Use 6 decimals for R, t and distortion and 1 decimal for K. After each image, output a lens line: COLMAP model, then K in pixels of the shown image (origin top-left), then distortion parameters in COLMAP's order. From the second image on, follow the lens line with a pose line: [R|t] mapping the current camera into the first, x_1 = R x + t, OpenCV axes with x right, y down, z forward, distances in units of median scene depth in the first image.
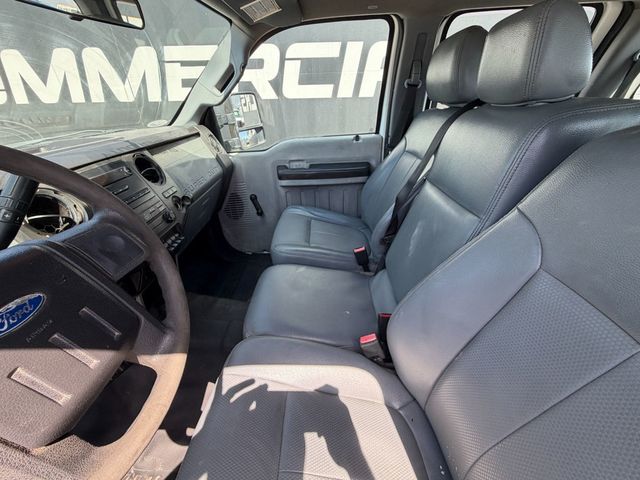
lens RADIAL K [[256.5, 0, 319.3], [0, 256.5, 243.1], [0, 0, 1]] dist [0.000971, 0.000291]
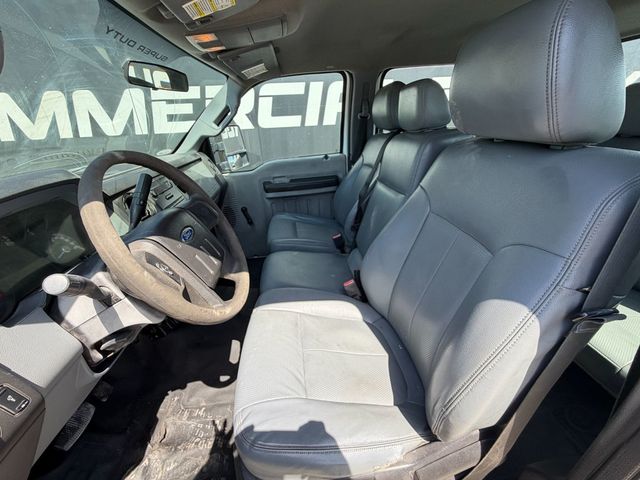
lens RADIAL K [[256.5, 0, 318.1], [0, 256.5, 242.5], [0, 0, 1]] dist [0.000971, 0.000291]
pose [[0.991871, -0.077339, 0.101044, -0.062121], [0.085502, 0.993192, -0.079120, 0.125105], [-0.094237, 0.087116, 0.991731, -0.254319]]
